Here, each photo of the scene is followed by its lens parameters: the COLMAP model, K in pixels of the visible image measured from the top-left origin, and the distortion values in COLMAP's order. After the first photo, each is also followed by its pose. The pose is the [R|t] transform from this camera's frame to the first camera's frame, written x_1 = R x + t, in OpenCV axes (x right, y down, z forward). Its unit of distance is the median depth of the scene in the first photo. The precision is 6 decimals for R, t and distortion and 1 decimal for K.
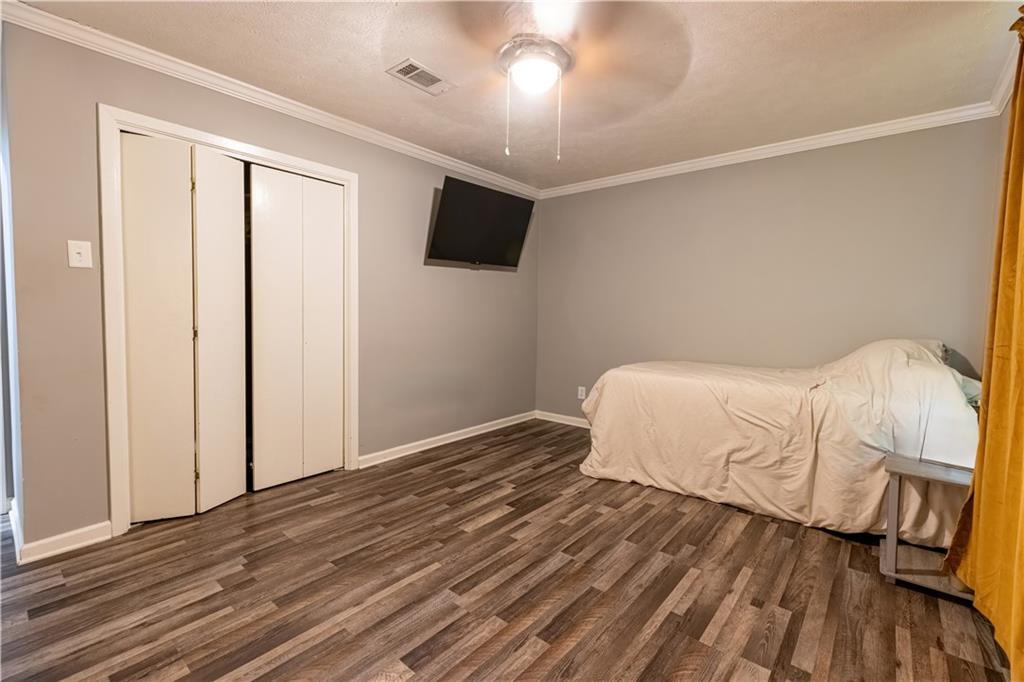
lens RADIAL K [[450.7, 0, 512.1], [0, 450.7, 338.4], [0, 0, 1]] dist [0.006390, -0.001255]
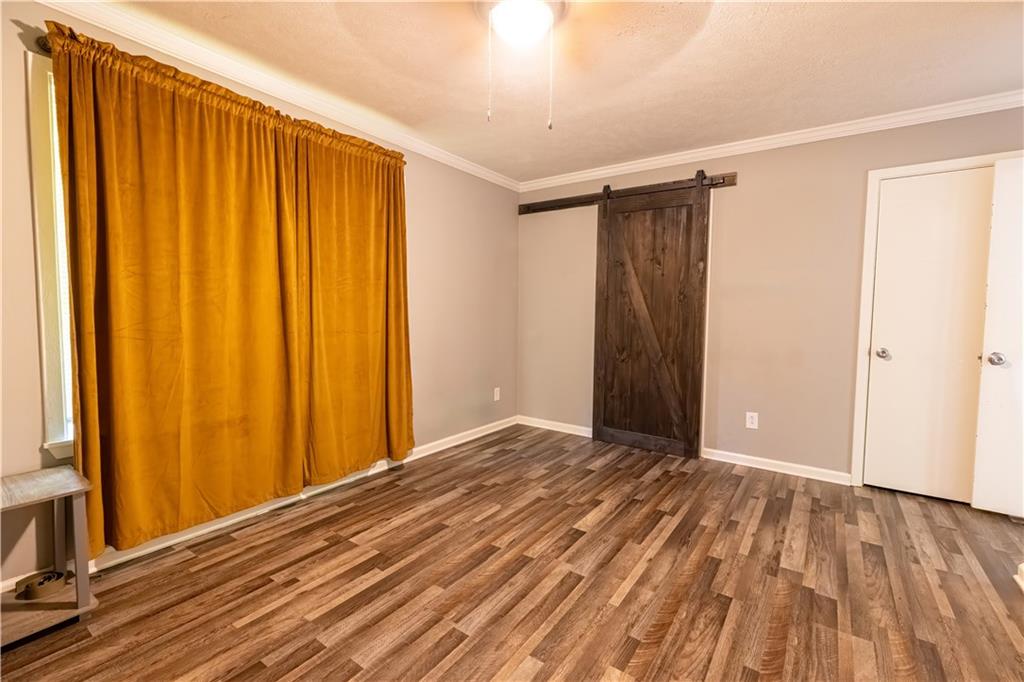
lens RADIAL K [[450.7, 0, 512.1], [0, 450.7, 337.3], [0, 0, 1]] dist [0.006390, -0.001255]
pose [[-0.995815, -0.022908, -0.088472, 0.133083], [-0.033214, 0.992596, 0.116834, -0.116205], [0.085141, 0.119284, -0.989203, 1.959436]]
